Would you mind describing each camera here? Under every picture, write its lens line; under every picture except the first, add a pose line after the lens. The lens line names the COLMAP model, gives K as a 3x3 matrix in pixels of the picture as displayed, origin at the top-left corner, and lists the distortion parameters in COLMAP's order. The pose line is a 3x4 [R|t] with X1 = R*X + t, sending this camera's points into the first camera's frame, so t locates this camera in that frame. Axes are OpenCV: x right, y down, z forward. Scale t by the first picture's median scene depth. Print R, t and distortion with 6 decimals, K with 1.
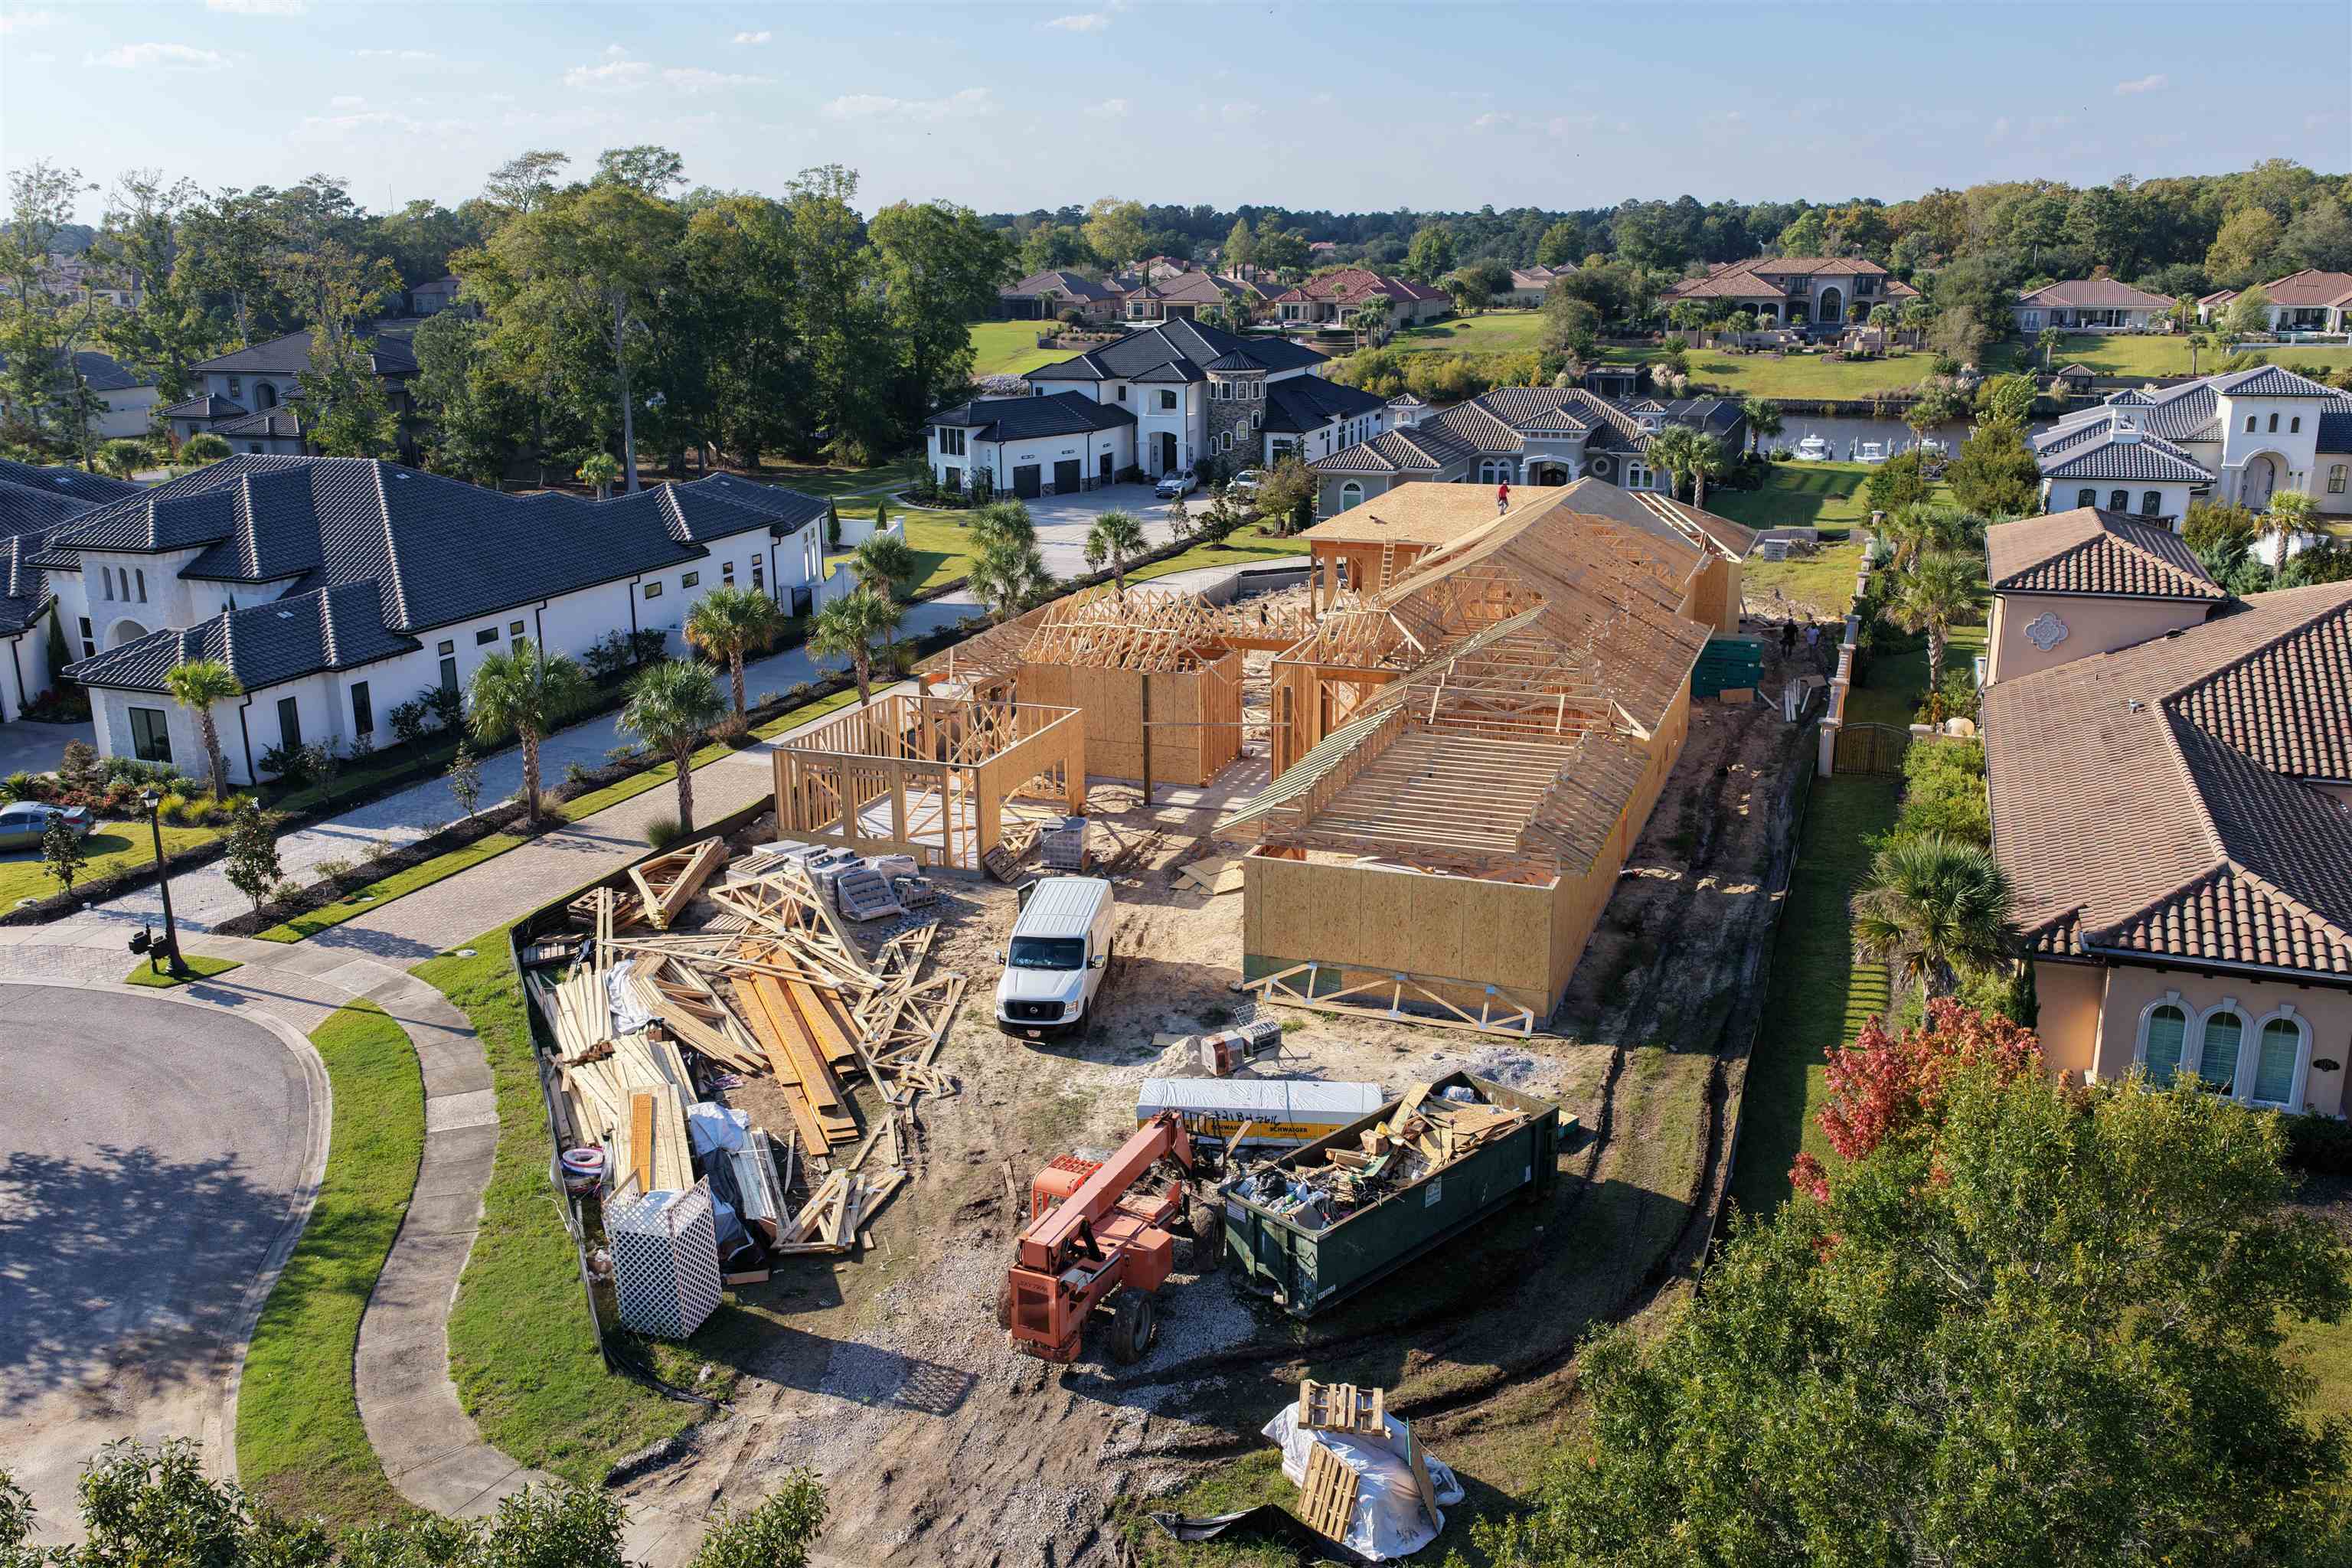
lens RADIAL K [[1940.8, 0, 1176.0], [0, 1940.8, 784.0], [0, 0, 1]] dist [-0.034814, 0.074472]
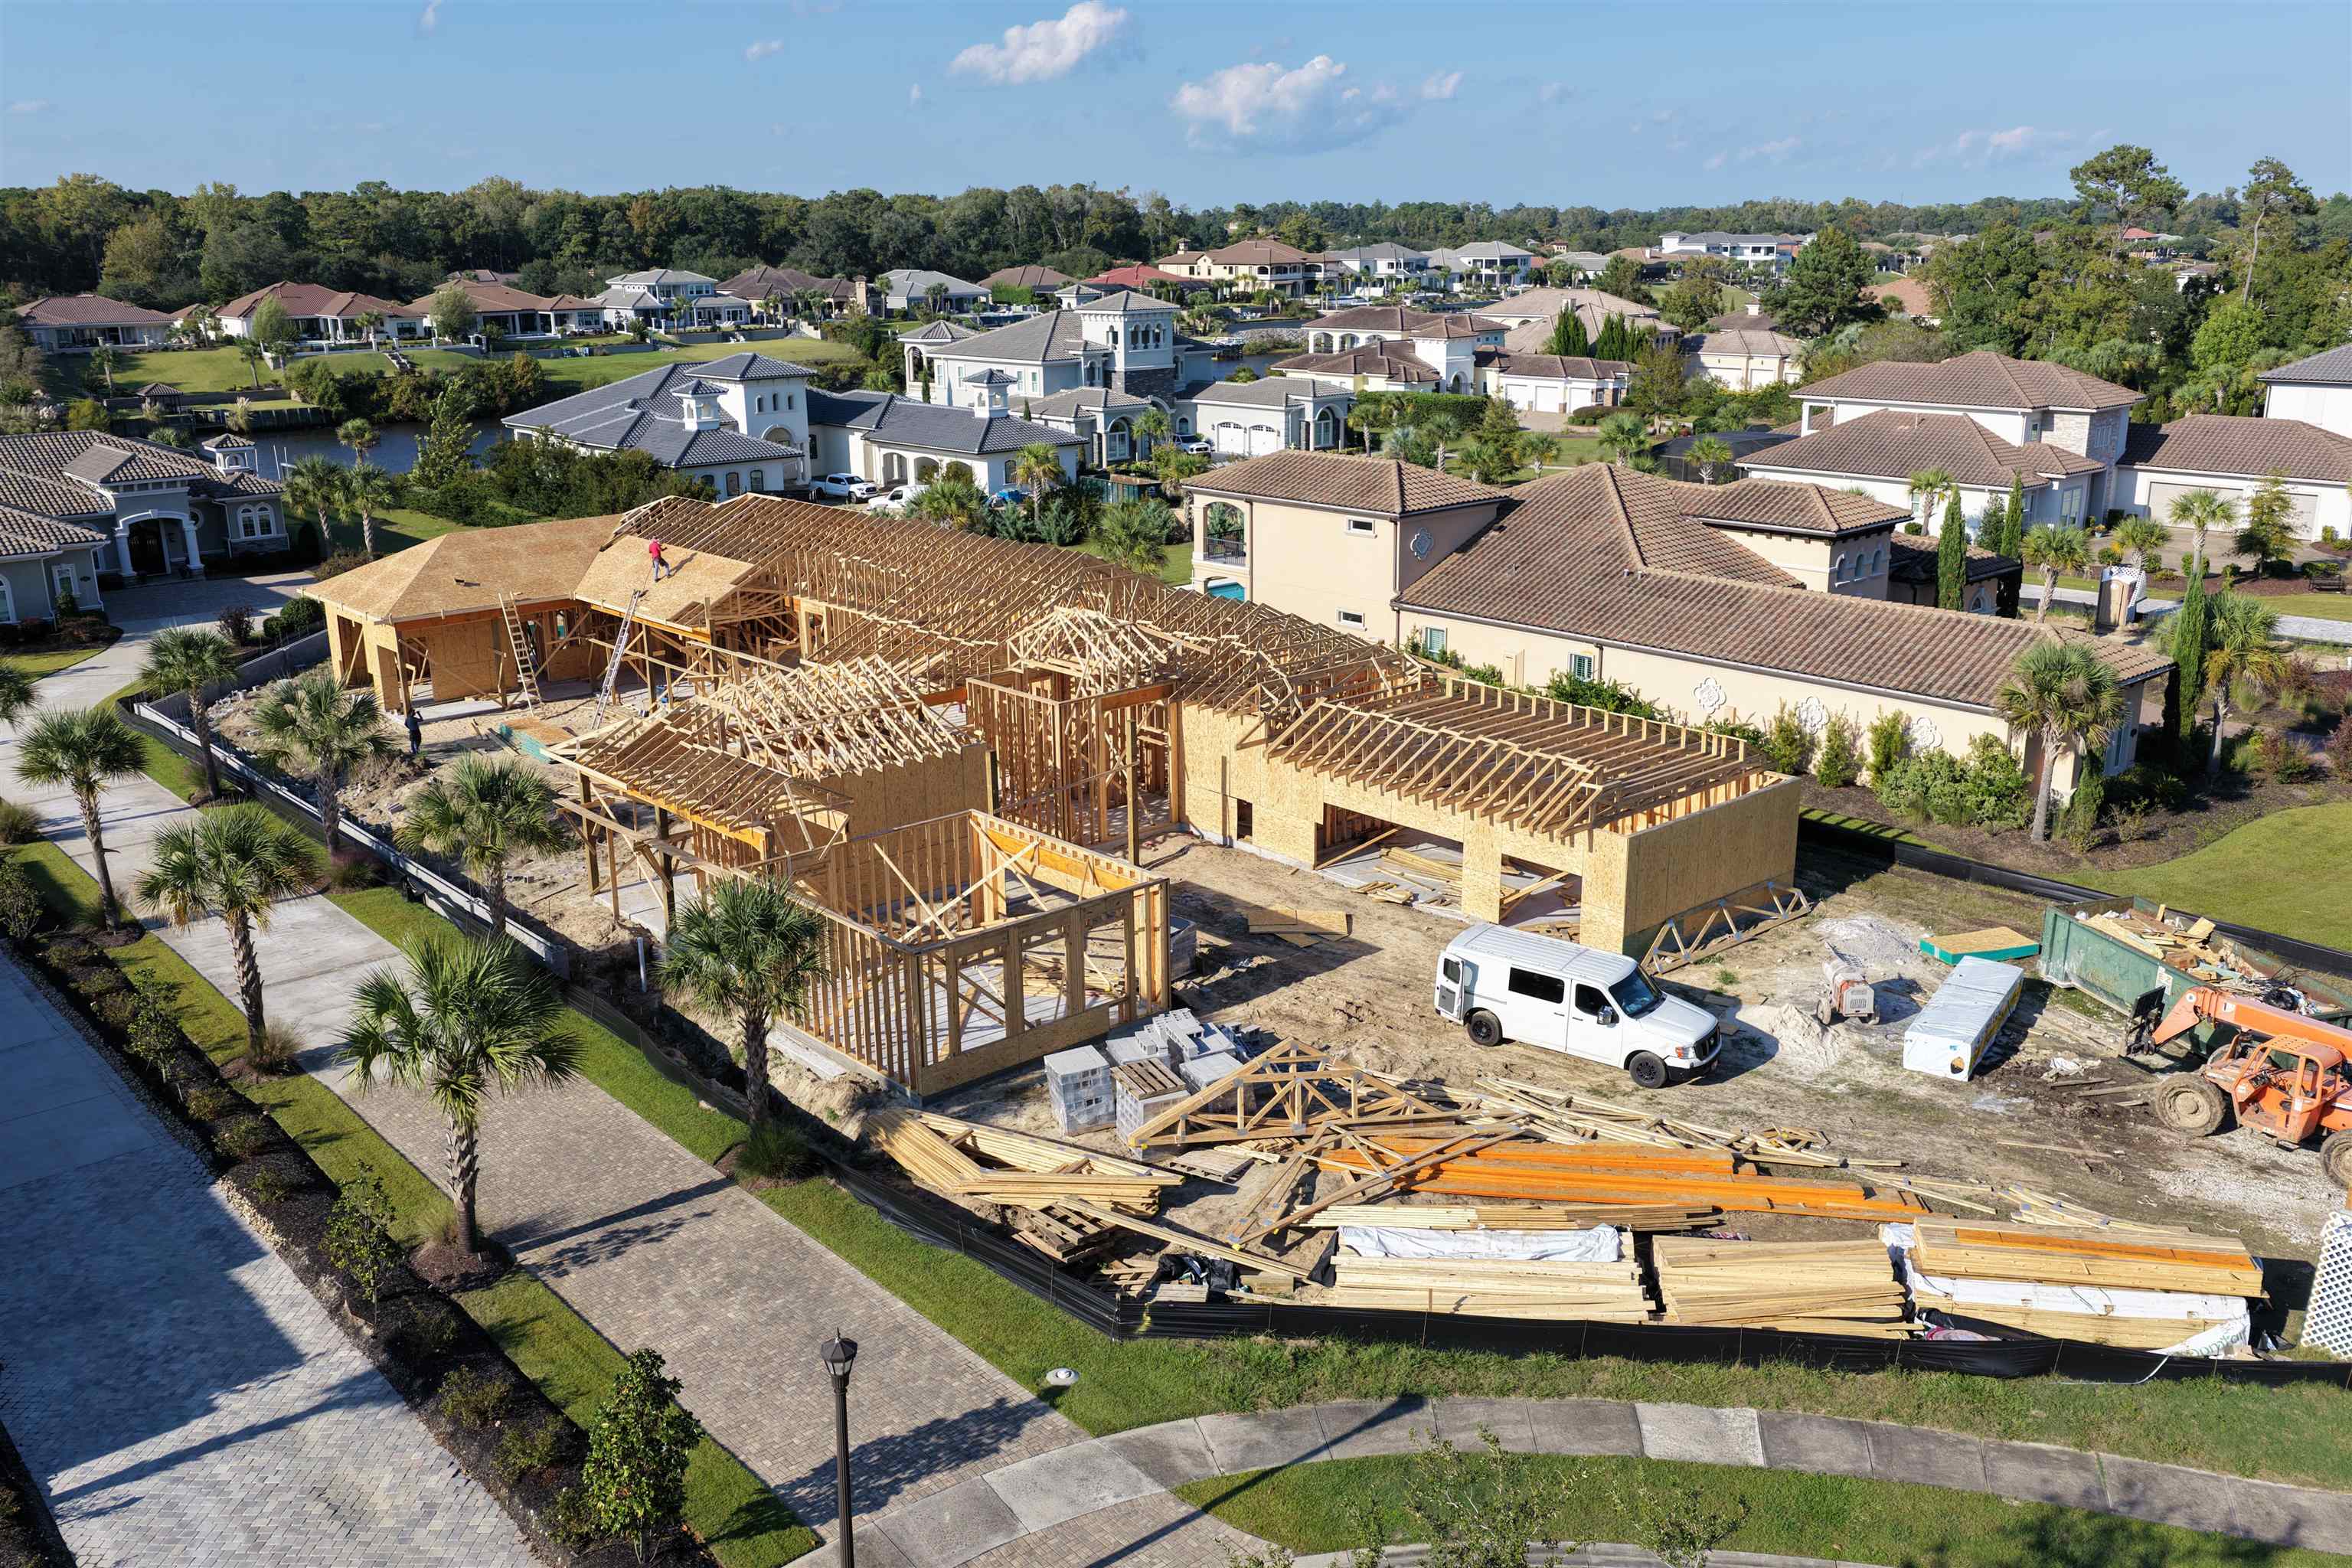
lens RADIAL K [[1940.8, 0, 1176.0], [0, 1940.8, 784.0], [0, 0, 1]] dist [-0.034814, 0.074472]
pose [[0.466730, -0.240661, 0.851026, -0.576911], [0.249185, 0.959063, 0.134552, -0.114267], [-0.848569, 0.149263, 0.507593, 0.447276]]
